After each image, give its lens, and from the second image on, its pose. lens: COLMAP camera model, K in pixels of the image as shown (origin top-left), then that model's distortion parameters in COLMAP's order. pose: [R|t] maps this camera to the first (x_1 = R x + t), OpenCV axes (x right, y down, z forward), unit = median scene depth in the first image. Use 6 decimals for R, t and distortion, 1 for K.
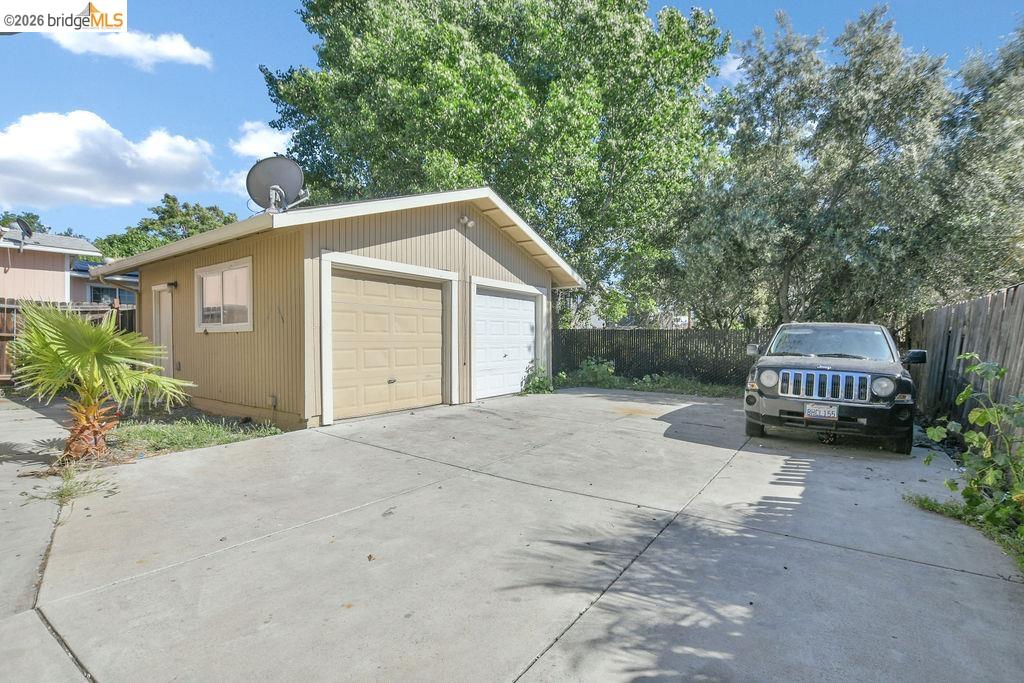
lens RADIAL K [[486.6, 0, 490.3], [0, 486.6, 342.4], [0, 0, 1]] dist [-0.023660, 0.002962]
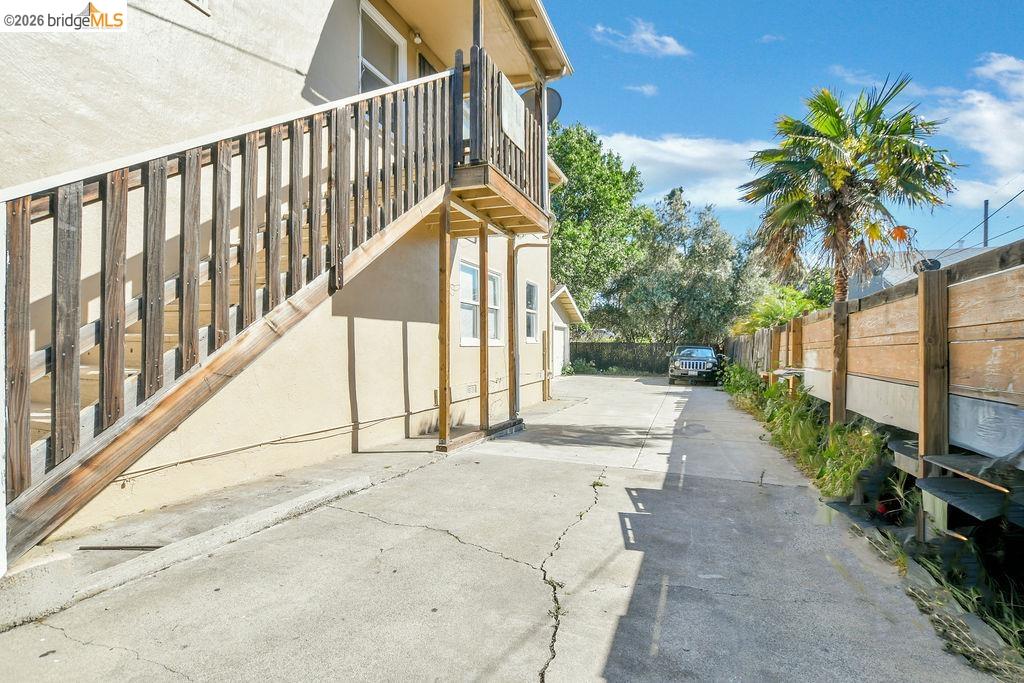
lens RADIAL K [[486.6, 0, 512.9], [0, 486.6, 341.9], [0, 0, 1]] dist [-0.023660, 0.002962]
pose [[0.961772, -0.000376, 0.273850, -0.822808], [0.003723, 0.999925, -0.011700, -0.019617], [-0.273825, 0.012272, 0.961701, -1.086397]]
